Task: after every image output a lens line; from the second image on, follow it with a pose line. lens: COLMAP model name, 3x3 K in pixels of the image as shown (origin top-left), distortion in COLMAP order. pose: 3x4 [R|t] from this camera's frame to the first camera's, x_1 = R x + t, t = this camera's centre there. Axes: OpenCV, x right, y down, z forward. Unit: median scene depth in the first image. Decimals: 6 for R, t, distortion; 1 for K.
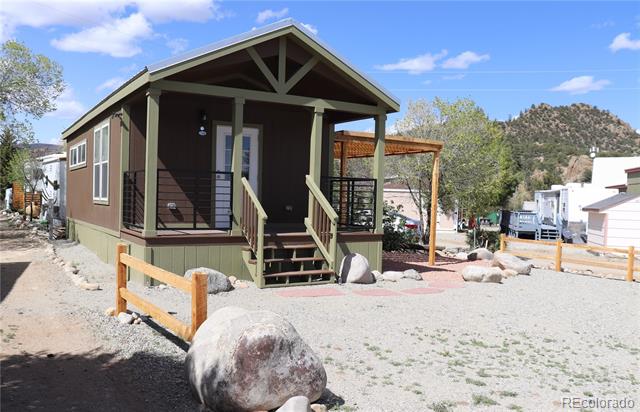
lens RADIAL K [[536.0, 0, 320.0], [0, 536.0, 206.0], [0, 0, 1]] dist [-0.102130, 0.004321]
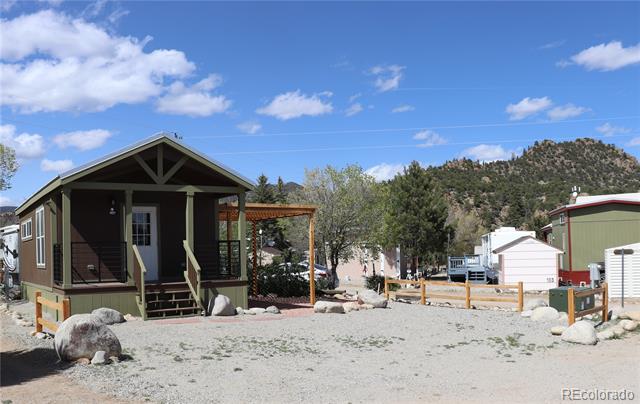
lens RADIAL K [[557.3, 0, 321.3], [0, 557.3, 239.2], [0, 0, 1]] dist [-0.119362, 0.085574]
pose [[0.998179, -0.049686, 0.034215, 0.293082], [0.050931, 0.998035, -0.036508, 0.010261], [-0.032334, 0.038184, 0.998747, -0.467162]]
